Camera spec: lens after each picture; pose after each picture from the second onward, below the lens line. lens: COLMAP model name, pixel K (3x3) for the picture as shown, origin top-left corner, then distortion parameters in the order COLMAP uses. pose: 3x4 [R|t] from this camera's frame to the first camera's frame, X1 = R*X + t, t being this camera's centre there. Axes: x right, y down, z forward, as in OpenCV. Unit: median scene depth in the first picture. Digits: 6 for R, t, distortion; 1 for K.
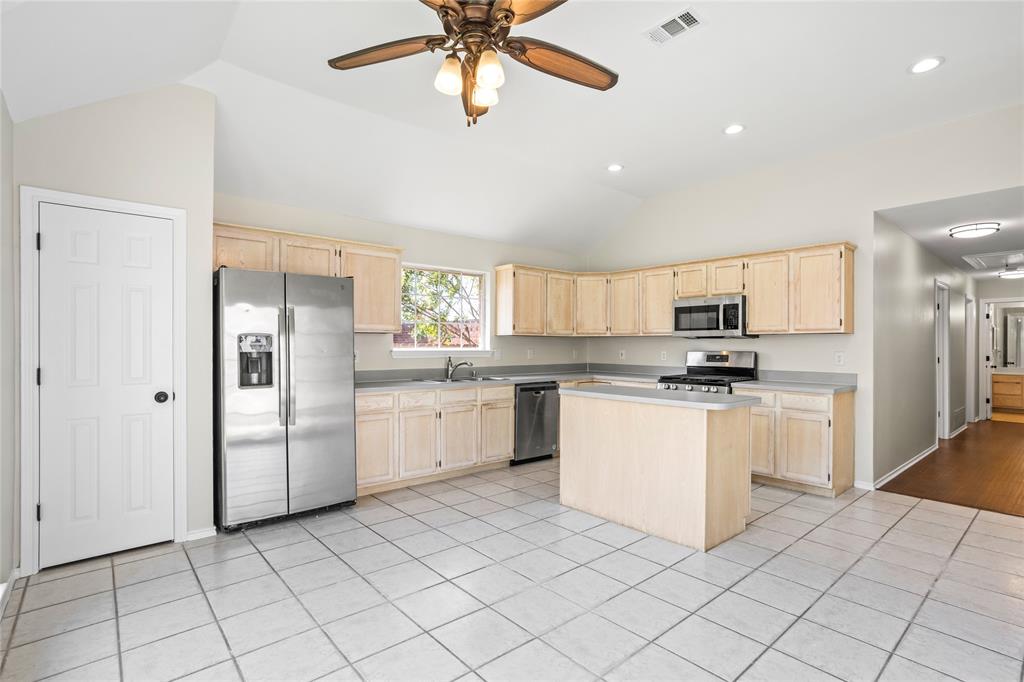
lens RADIAL K [[495.5, 0, 507.1], [0, 495.5, 341.0], [0, 0, 1]] dist [-0.048491, 0.034147]
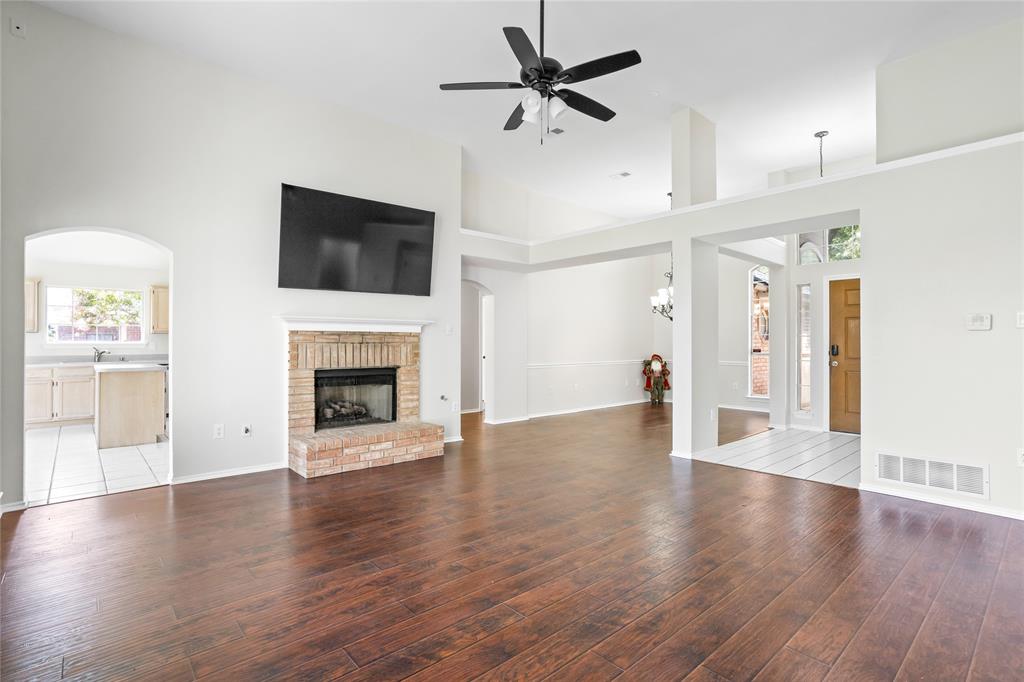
lens RADIAL K [[495.5, 0, 507.1], [0, 495.5, 341.0], [0, 0, 1]] dist [-0.048491, 0.034147]
pose [[0.999754, -0.005356, 0.021521, 1.184107], [0.005326, 0.999985, 0.001457, 0.017459], [-0.021528, -0.001343, 0.999767, -0.547337]]
